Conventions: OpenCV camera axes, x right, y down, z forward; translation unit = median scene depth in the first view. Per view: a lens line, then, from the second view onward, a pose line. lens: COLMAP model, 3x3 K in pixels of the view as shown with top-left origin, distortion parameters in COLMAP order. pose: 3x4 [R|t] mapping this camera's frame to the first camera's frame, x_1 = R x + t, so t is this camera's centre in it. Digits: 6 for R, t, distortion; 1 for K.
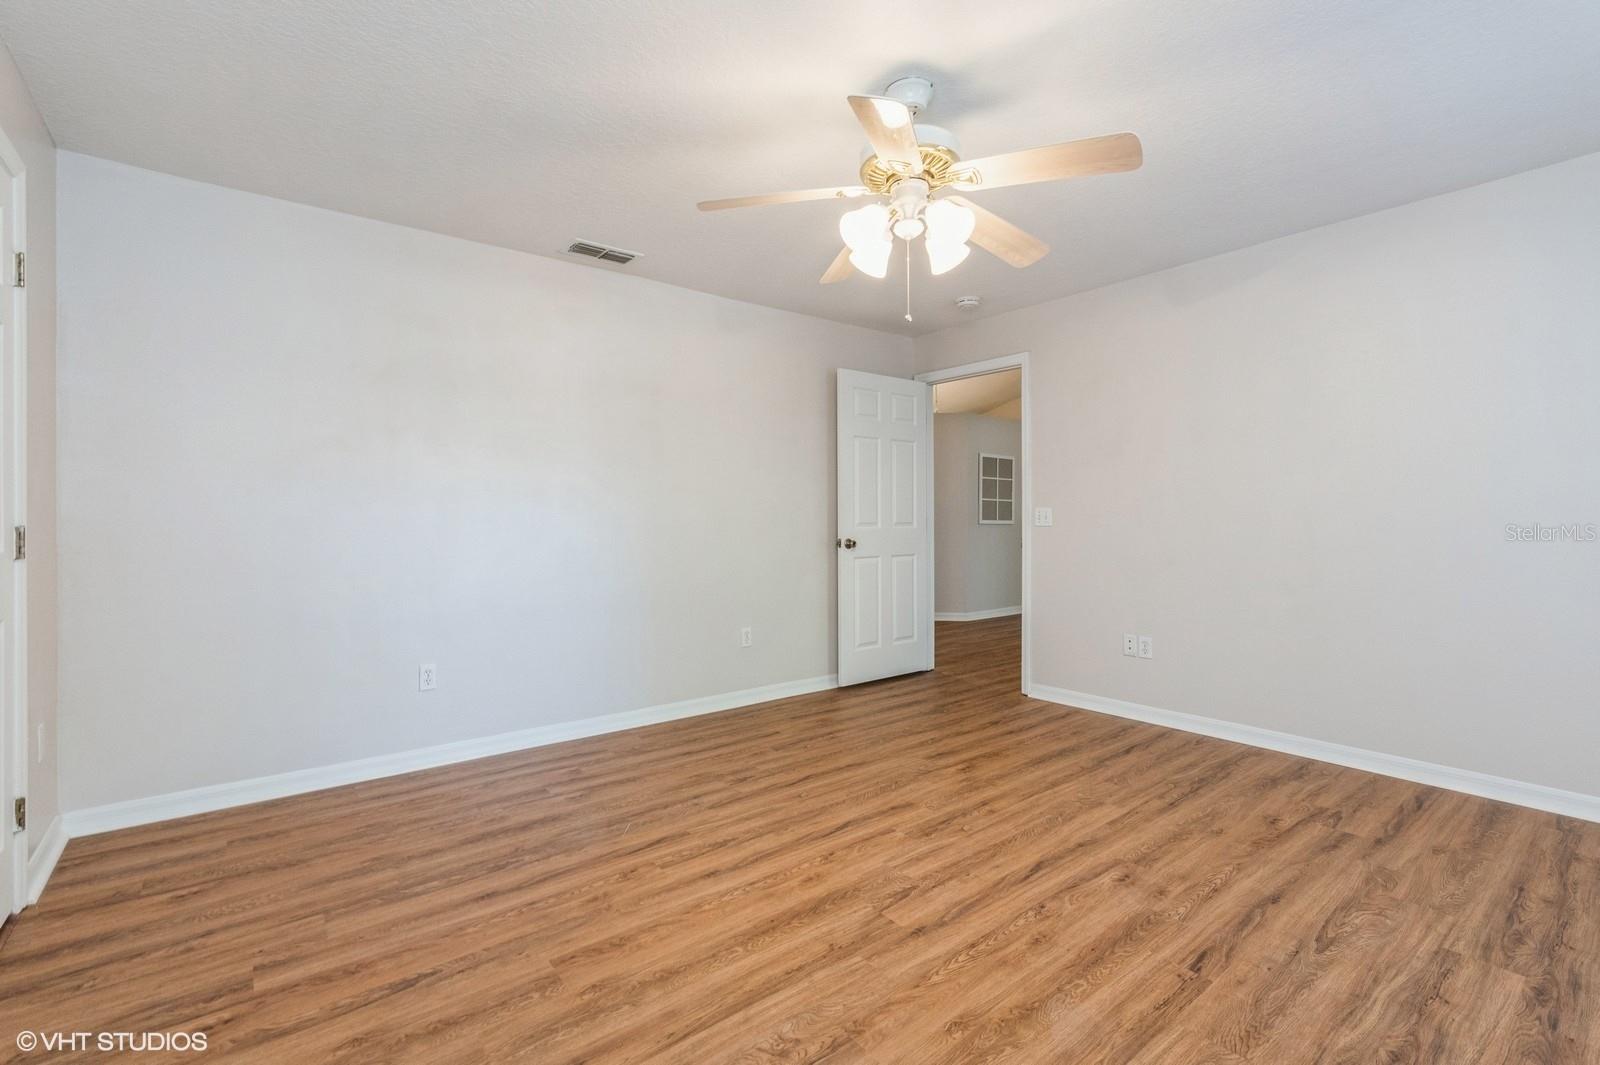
lens RADIAL K [[702.3, 0, 816.1], [0, 702.3, 508.4], [0, 0, 1]] dist [0.002904, 0.000576]
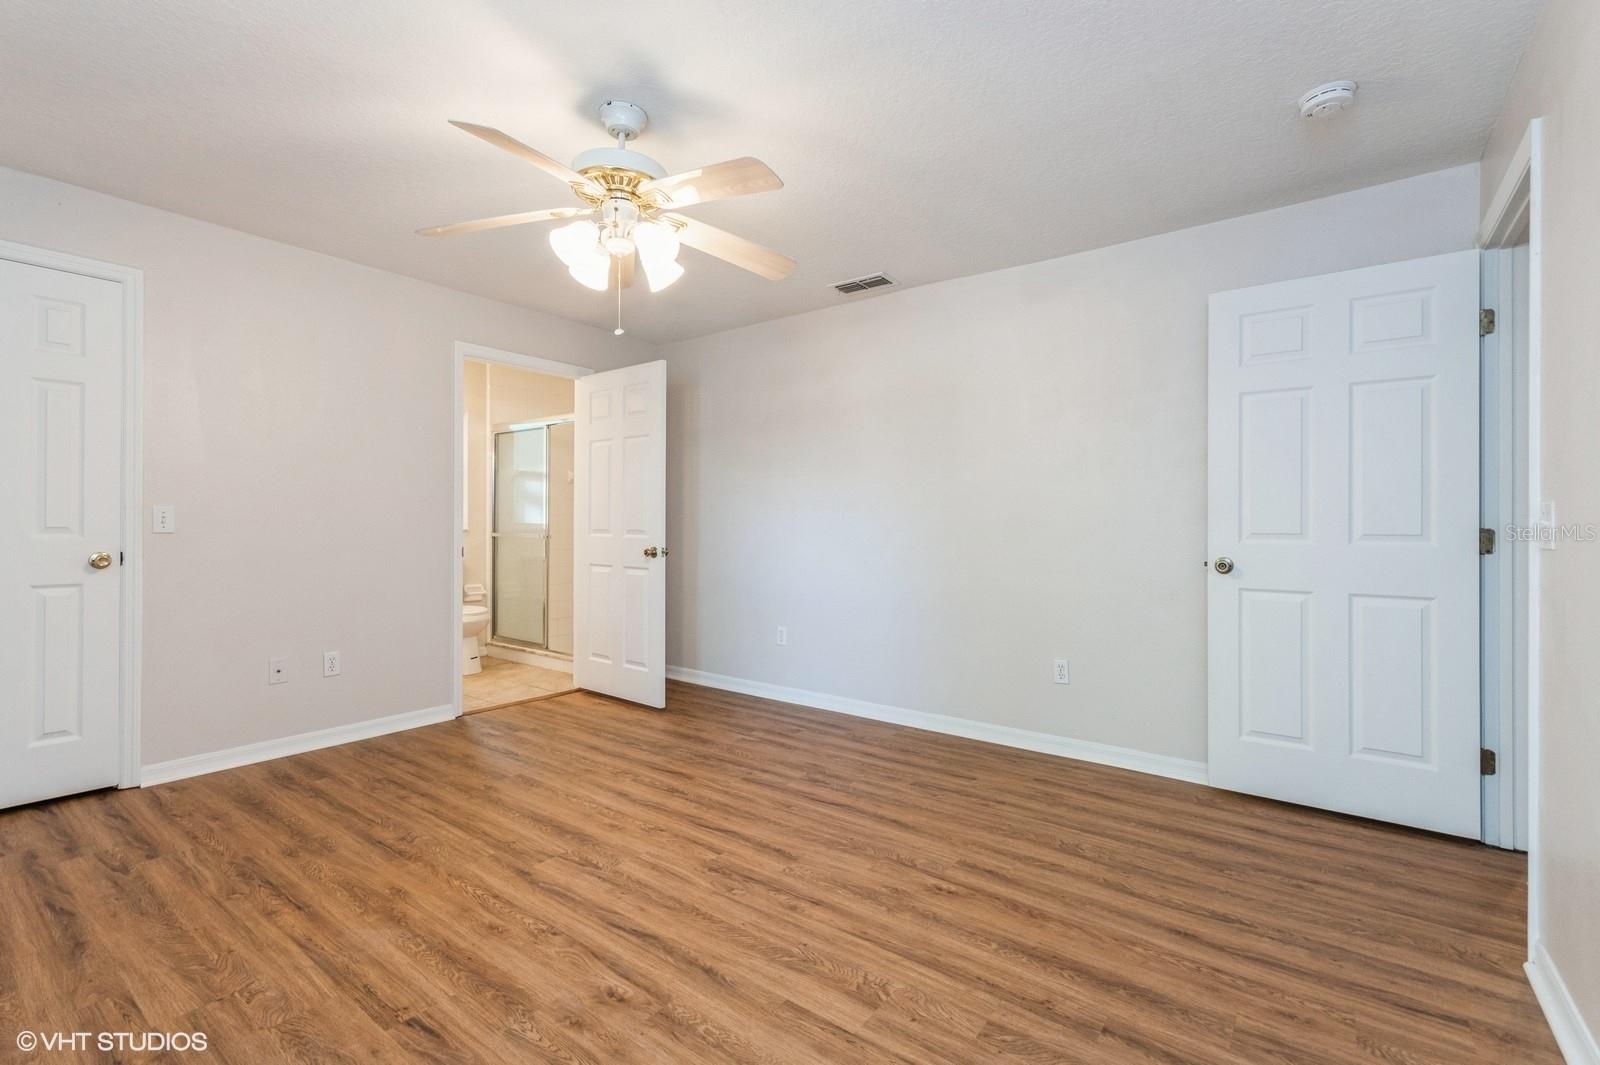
lens RADIAL K [[702.3, 0, 768.9], [0, 702.3, 496.2], [0, 0, 1]] dist [0.002904, 0.000576]
pose [[0.242391, -0.032544, -0.969633, 0.919421], [0.006875, 0.999470, -0.031827, 0.010350], [0.970154, 0.001048, 0.242486, 0.730742]]
